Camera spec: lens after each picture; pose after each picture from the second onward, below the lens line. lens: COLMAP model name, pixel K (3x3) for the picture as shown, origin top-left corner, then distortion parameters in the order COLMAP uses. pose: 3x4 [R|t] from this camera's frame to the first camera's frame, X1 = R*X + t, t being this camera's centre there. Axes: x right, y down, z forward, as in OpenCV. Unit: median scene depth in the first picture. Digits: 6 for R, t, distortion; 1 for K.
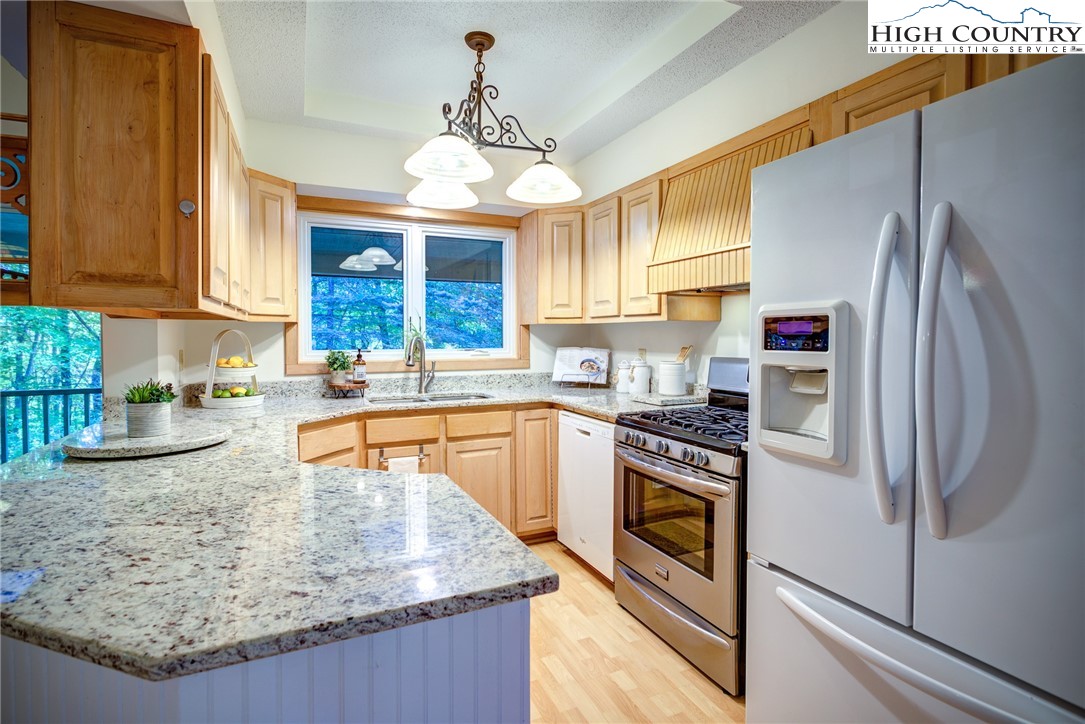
lens RADIAL K [[526.5, 0, 530.4], [0, 526.5, 346.1], [0, 0, 1]] dist [-0.016185, 0.003402]
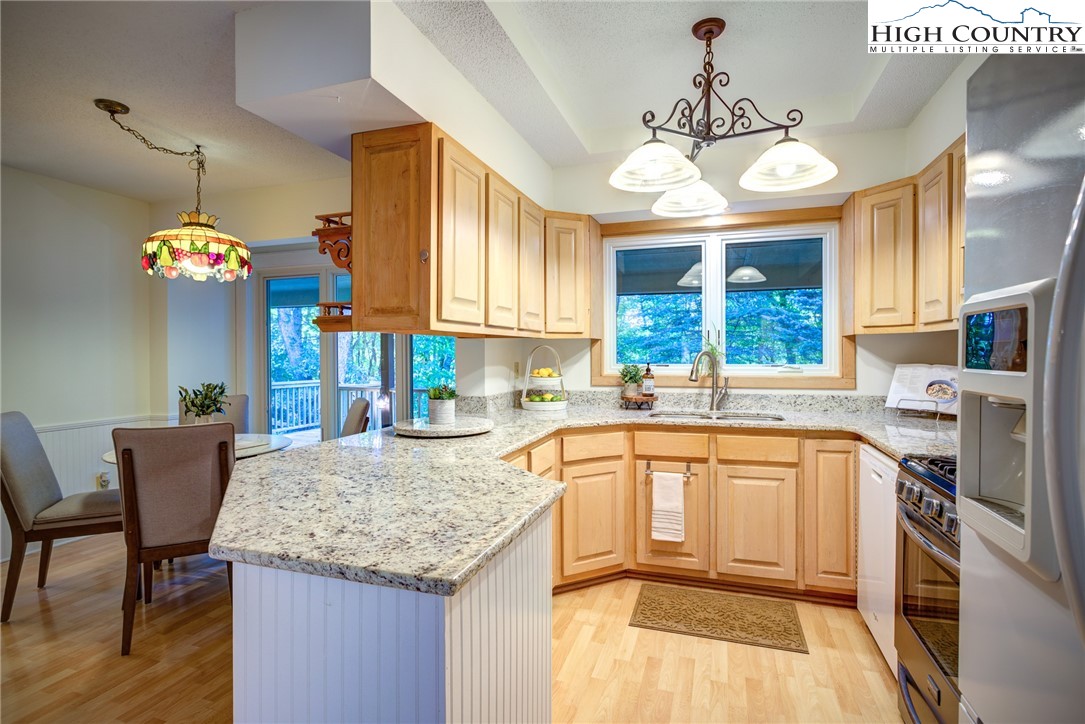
lens RADIAL K [[526.5, 0, 540.3], [0, 526.5, 356.1], [0, 0, 1]] dist [-0.016185, 0.003402]
pose [[0.729684, 0.002018, -0.683781, 0.267107], [-0.009471, 0.999930, -0.007155, 0.001636], [0.683719, 0.011698, 0.729652, 0.113017]]
